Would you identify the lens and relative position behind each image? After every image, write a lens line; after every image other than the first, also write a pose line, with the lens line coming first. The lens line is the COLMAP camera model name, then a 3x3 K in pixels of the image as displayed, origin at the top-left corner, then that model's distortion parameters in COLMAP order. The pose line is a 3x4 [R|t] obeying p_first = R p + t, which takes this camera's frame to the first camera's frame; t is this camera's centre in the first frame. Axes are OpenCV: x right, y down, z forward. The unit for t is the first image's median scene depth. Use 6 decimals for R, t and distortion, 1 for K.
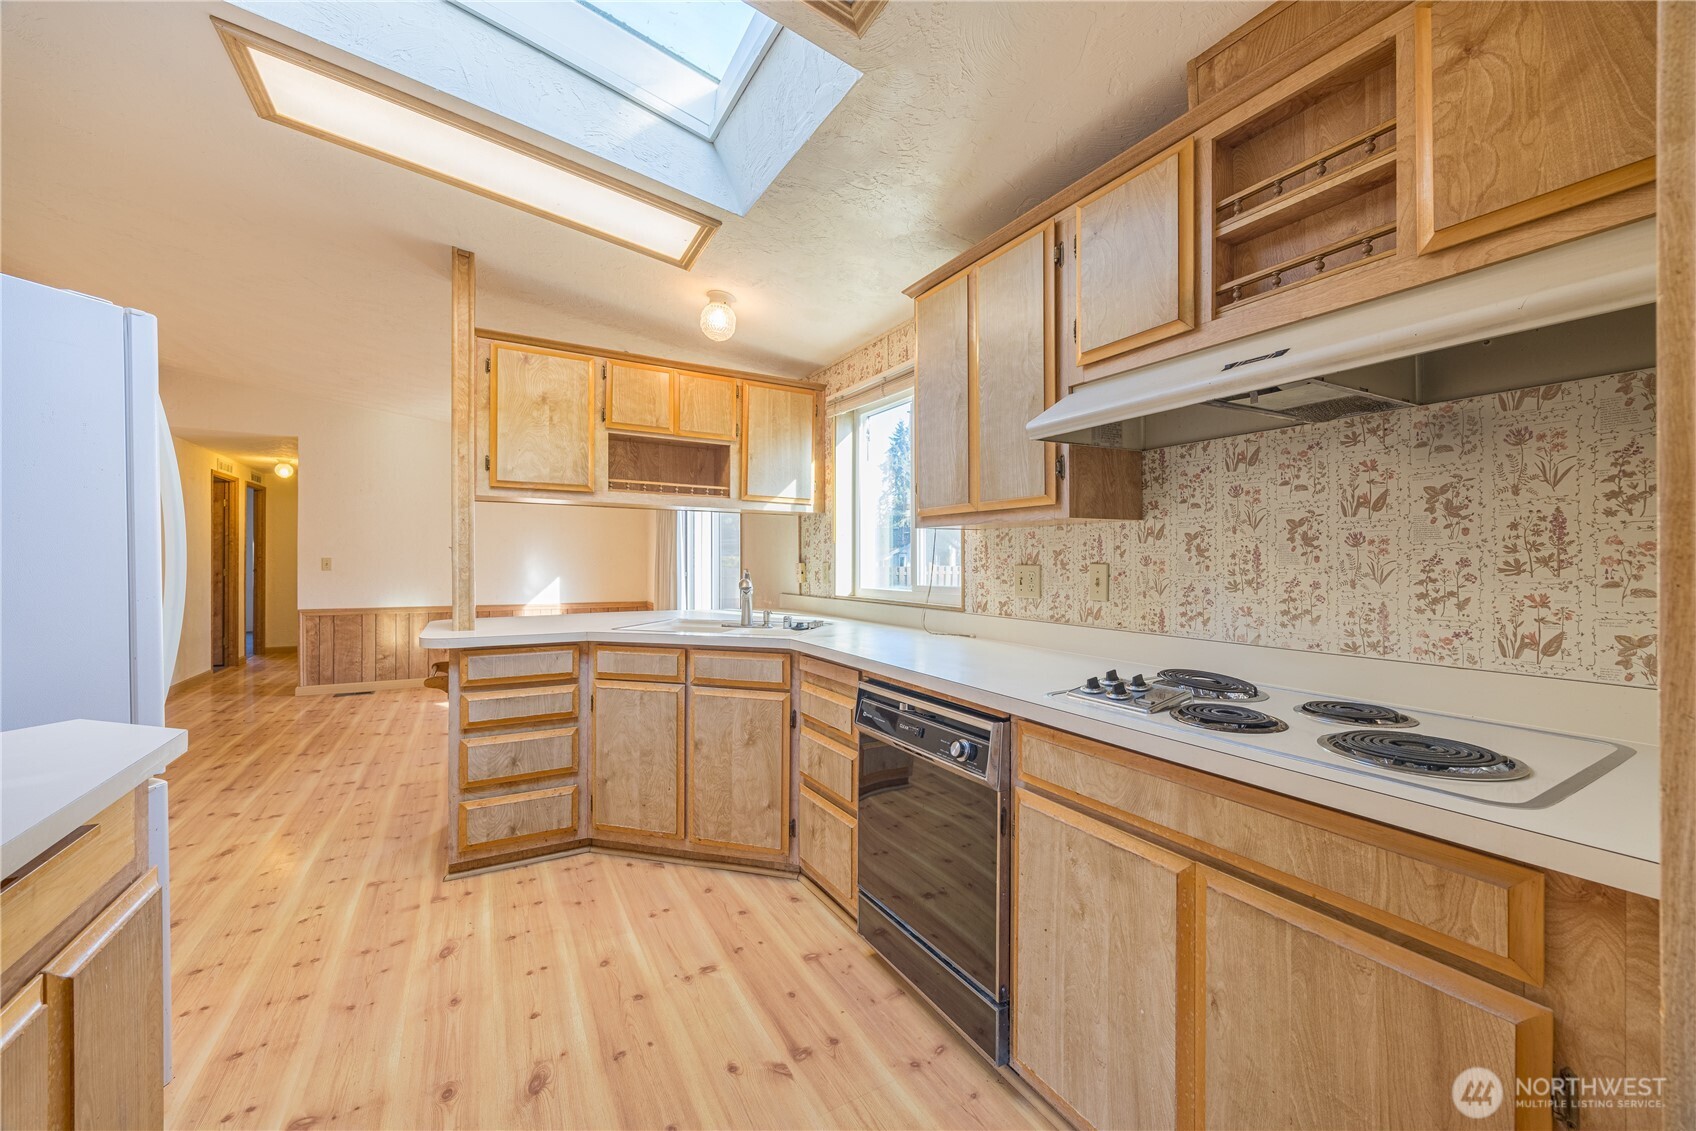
lens RADIAL K [[648.2, 0, 853.3], [0, 648.2, 563.2], [0, 0, 1]] dist [-0.000709, 0.000047]
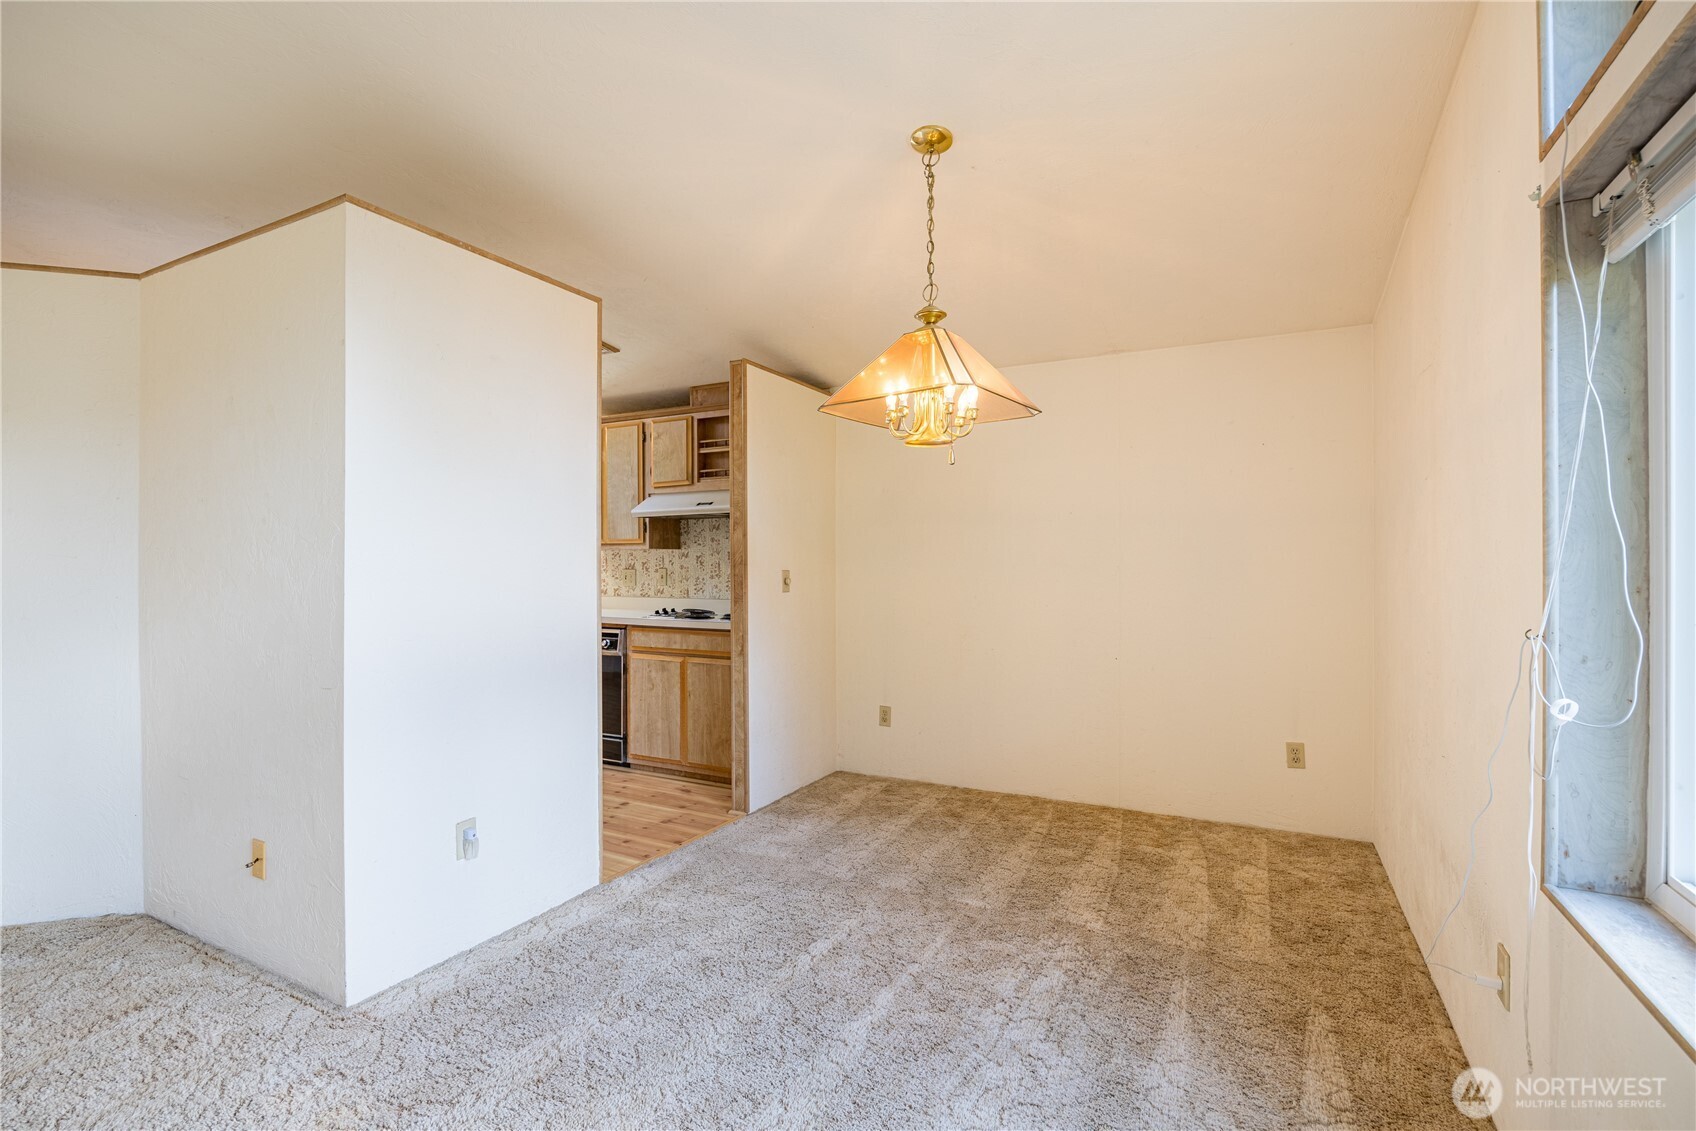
lens RADIAL K [[787.8, 0, 848.0], [0, 787.8, 565.5], [0, 0, 1]] dist [-0.010962, -0.000486]
pose [[0.846805, -0.001191, 0.531902, -0.575433], [0.004799, 0.999974, -0.005401, 0.009558], [-0.531882, 0.007126, 0.846789, -1.805785]]
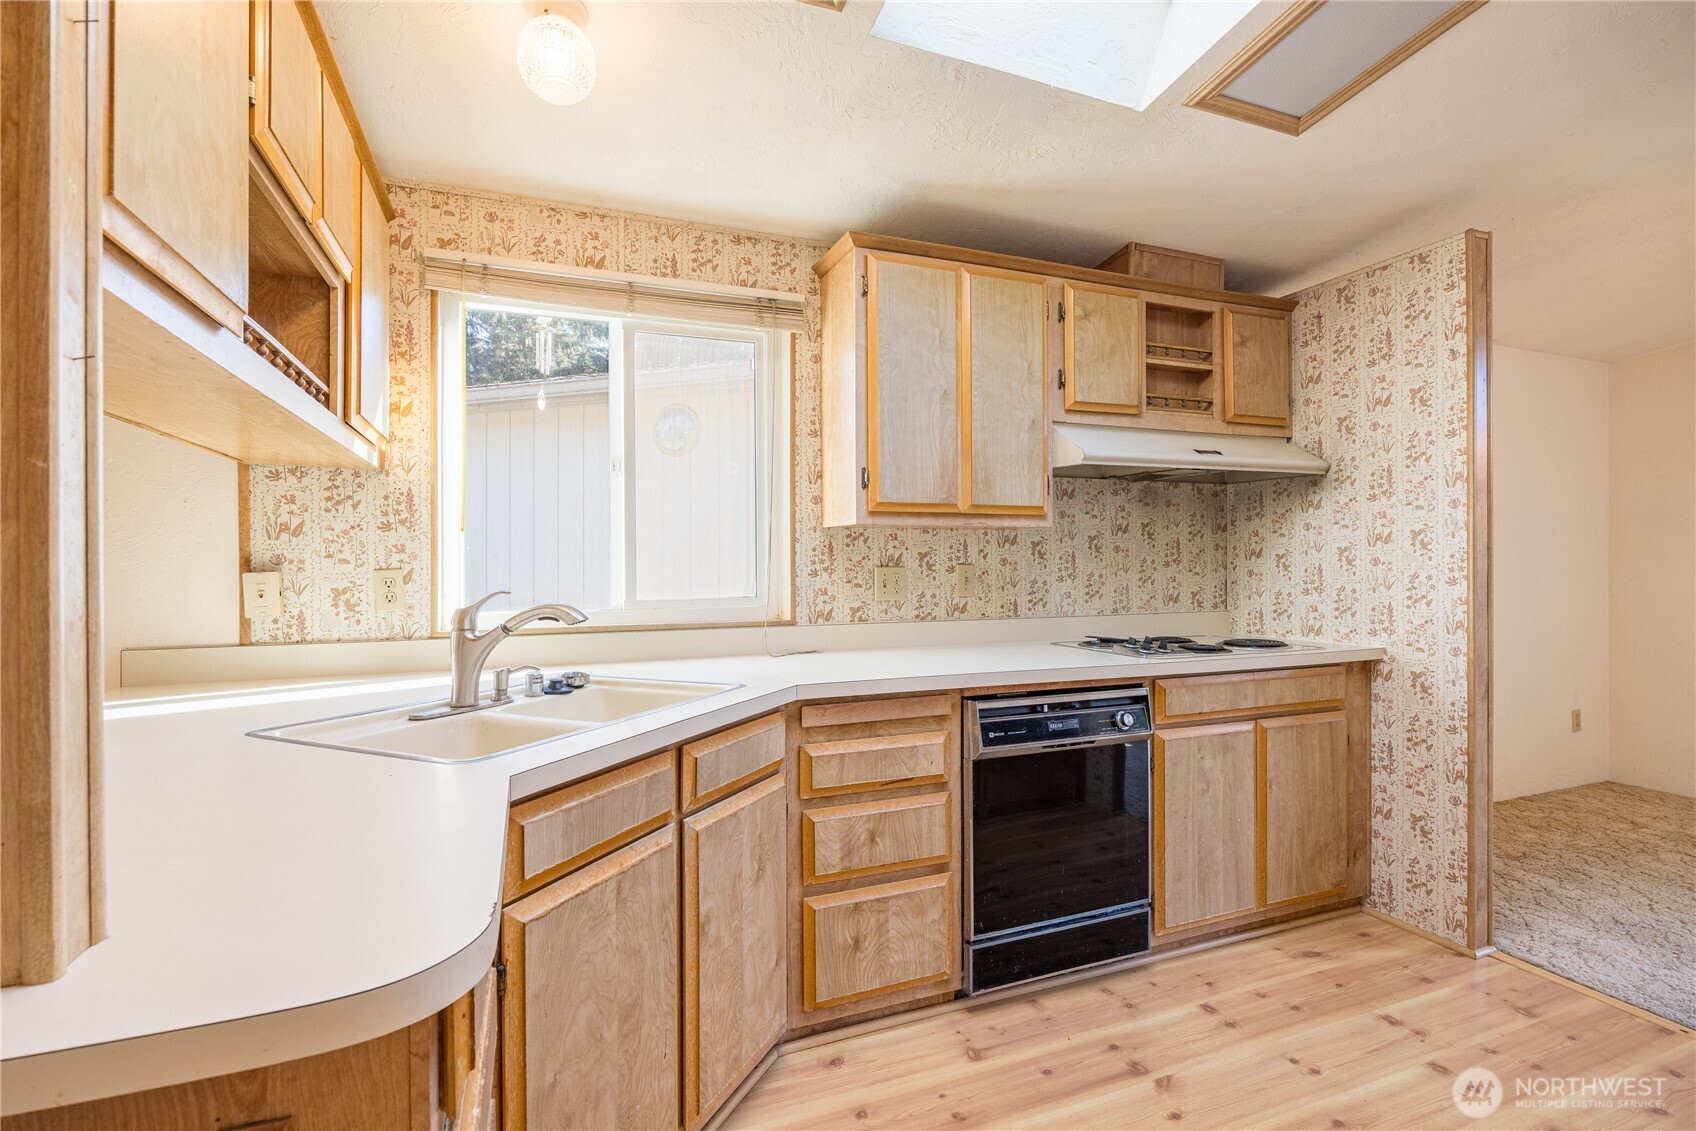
lens RADIAL K [[787.8, 0, 848.0], [0, 787.8, 565.5], [0, 0, 1]] dist [-0.010962, -0.000486]
pose [[0.154326, -0.007158, 0.987994, -1.193339], [0.009434, 0.999939, 0.005771, -0.008773], [-0.987975, 0.008430, 0.154384, 1.136439]]
